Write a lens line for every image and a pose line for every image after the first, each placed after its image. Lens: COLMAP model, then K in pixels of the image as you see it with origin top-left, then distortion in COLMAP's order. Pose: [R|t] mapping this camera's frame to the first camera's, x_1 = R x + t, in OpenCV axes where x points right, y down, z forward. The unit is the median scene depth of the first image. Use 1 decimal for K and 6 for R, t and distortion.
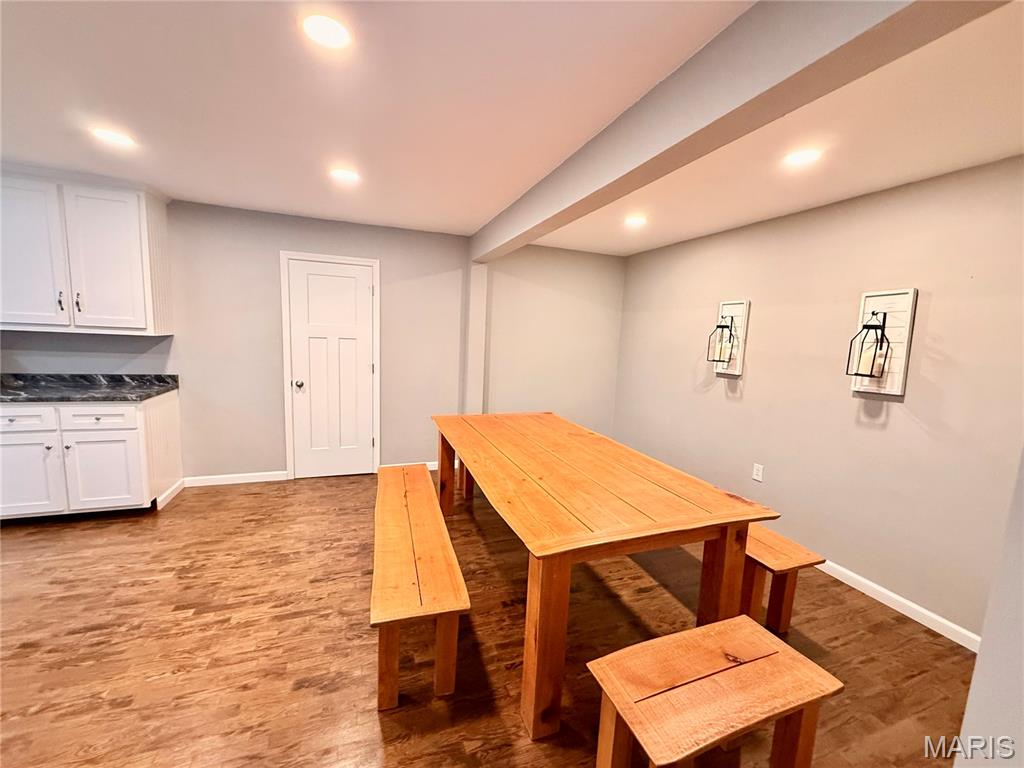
lens RADIAL K [[407.9, 0, 510.8], [0, 407.9, 383.6], [0, 0, 1]] dist [-0.000884, 0.000368]
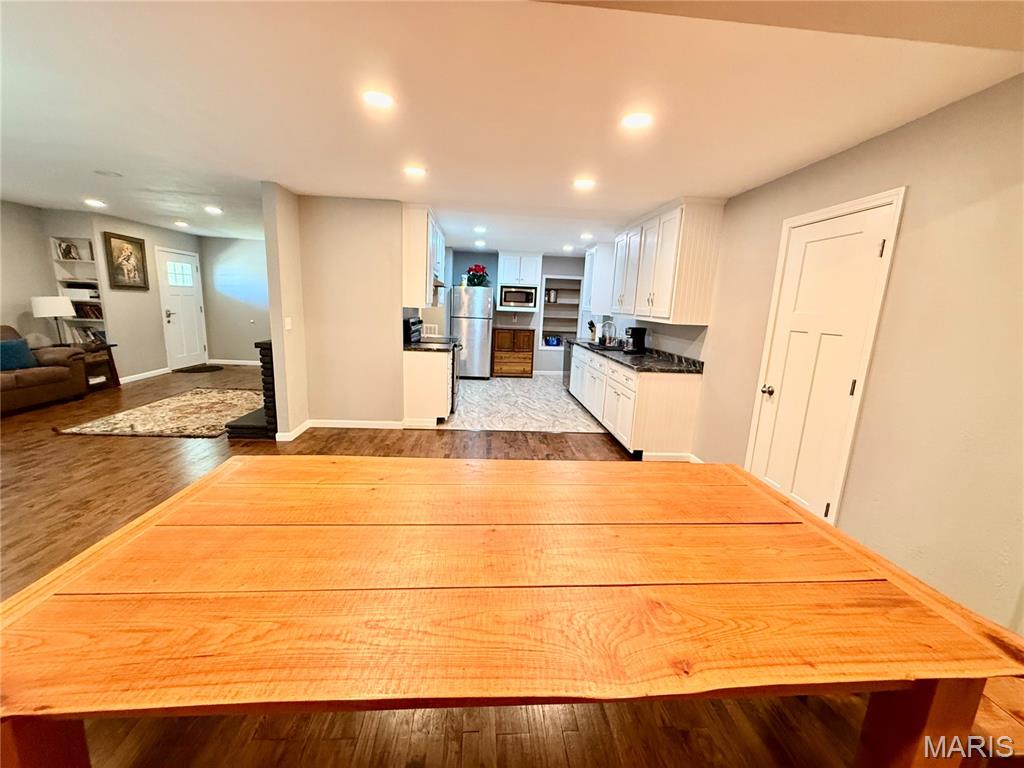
lens RADIAL K [[407.9, 0, 510.9], [0, 407.9, 385.2], [0, 0, 1]] dist [-0.000884, 0.000368]
pose [[-0.270243, 0.131515, -0.953767, 0.412895], [-0.176660, 0.967034, 0.183400, -0.075152], [0.946446, 0.218055, -0.238101, 0.834784]]
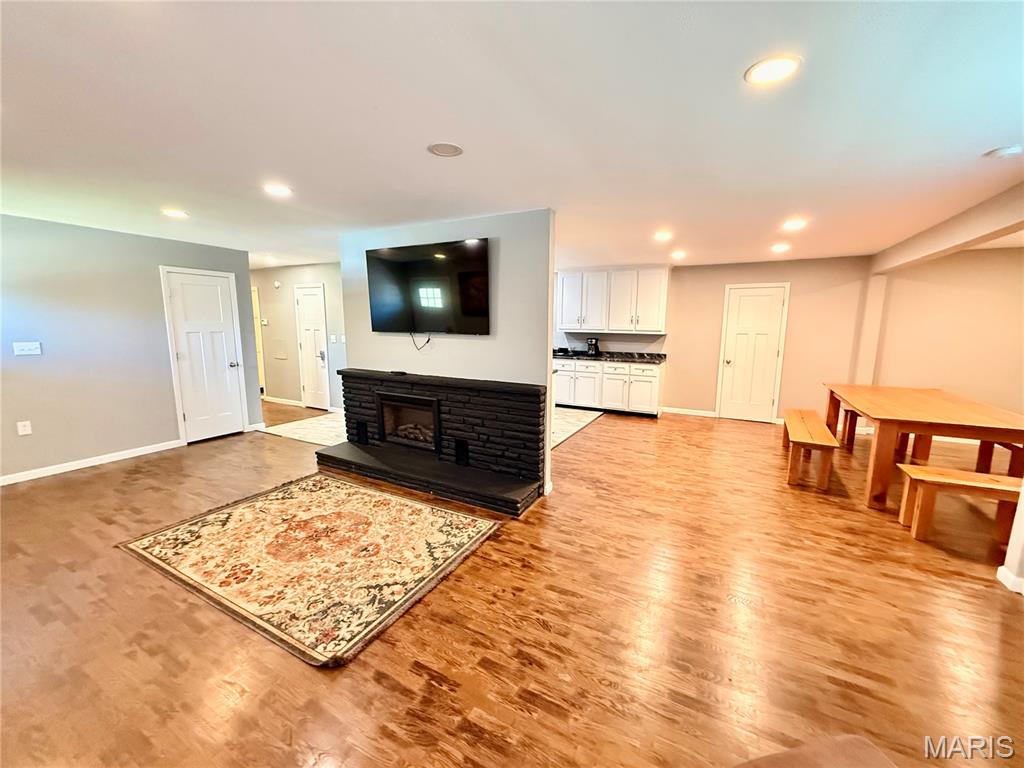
lens RADIAL K [[407.9, 0, 510.1], [0, 407.9, 385.9], [0, 0, 1]] dist [-0.000884, 0.000368]
pose [[0.666295, 0.075627, -0.741843, 0.166969], [-0.069466, 0.996813, 0.039228, 0.115096], [0.742445, 0.025396, 0.669425, -0.943491]]
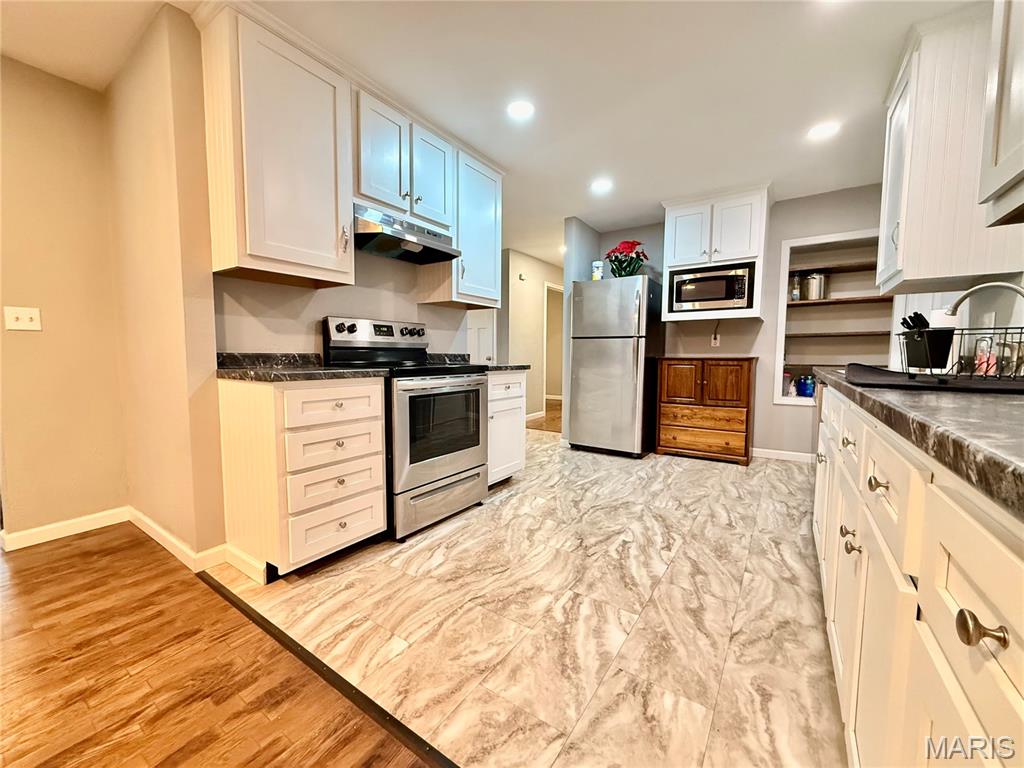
lens RADIAL K [[407.9, 0, 512.6], [0, 407.9, 384.2], [0, 0, 1]] dist [-0.000884, 0.000368]
pose [[-0.807951, -0.005789, -0.589221, -0.846583], [-0.115090, 0.982243, 0.148163, 0.008657], [0.577901, 0.187522, -0.794271, 0.825888]]
